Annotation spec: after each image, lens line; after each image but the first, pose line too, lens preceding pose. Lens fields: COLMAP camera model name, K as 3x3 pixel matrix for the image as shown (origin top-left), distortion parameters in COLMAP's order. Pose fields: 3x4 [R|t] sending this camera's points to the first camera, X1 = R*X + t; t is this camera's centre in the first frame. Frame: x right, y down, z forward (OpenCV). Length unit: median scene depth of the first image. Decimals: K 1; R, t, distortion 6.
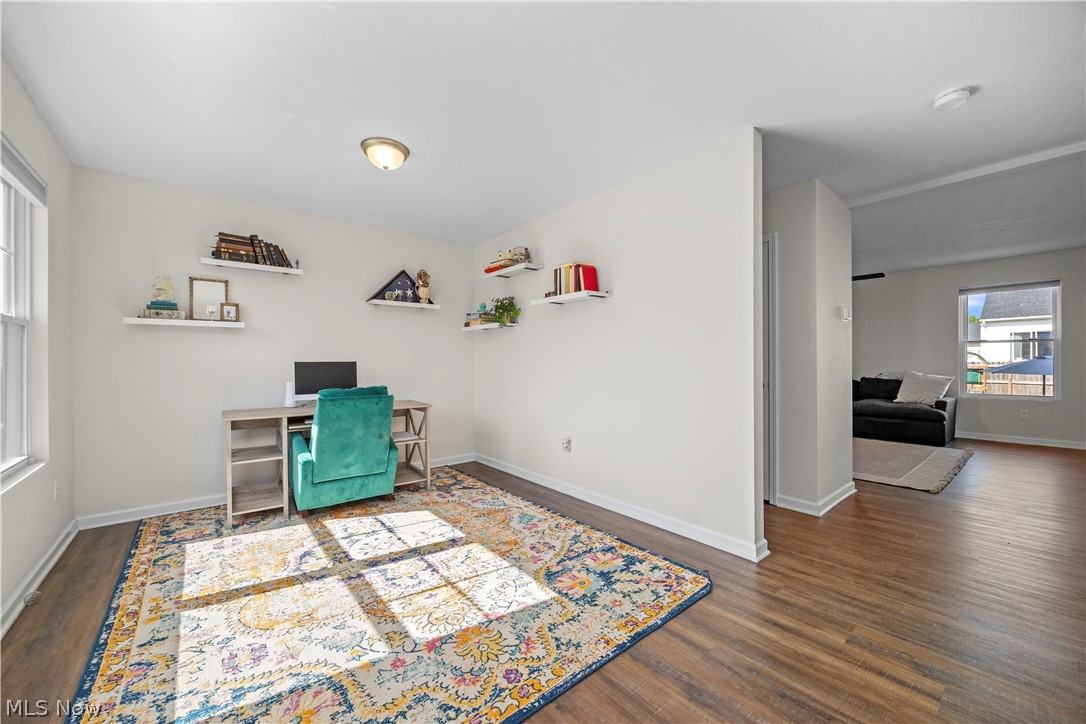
lens RADIAL K [[425.2, 0, 546.1], [0, 425.2, 361.5], [0, 0, 1]] dist [0.000608, 0.000301]
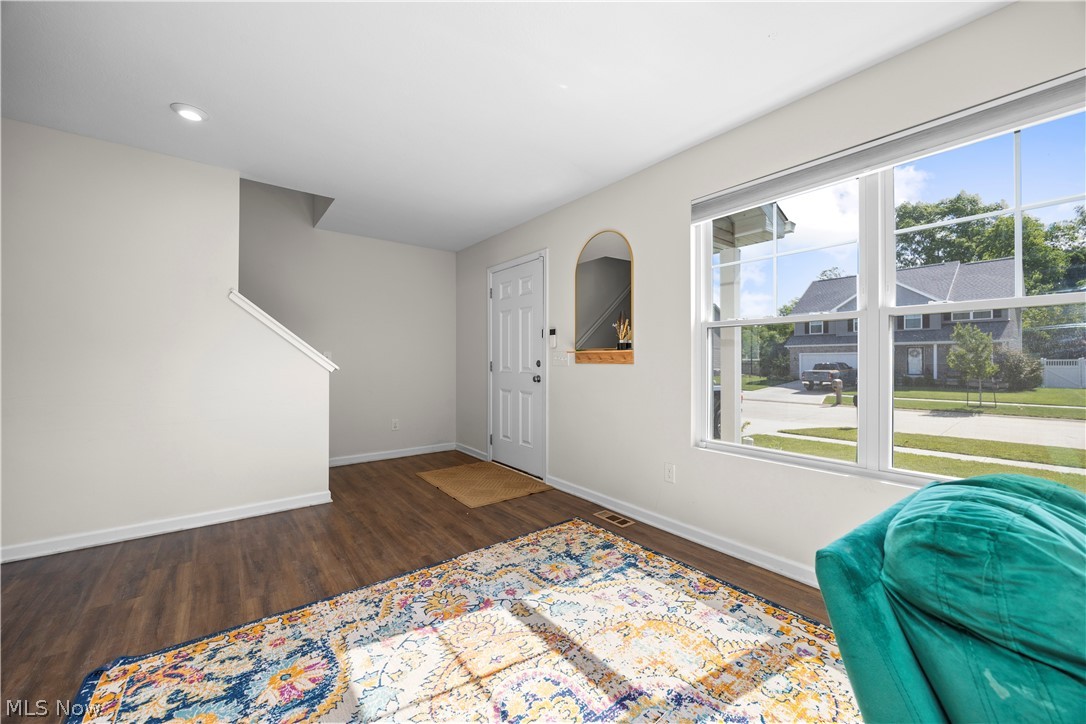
lens RADIAL K [[425.2, 0, 540.4], [0, 425.2, 360.9], [0, 0, 1]] dist [0.000608, 0.000301]
pose [[-0.999131, 0.004481, 0.041443, -0.436443], [0.004467, 0.999990, -0.000435, 0.008896], [-0.041445, -0.000249, -0.999141, 2.019283]]
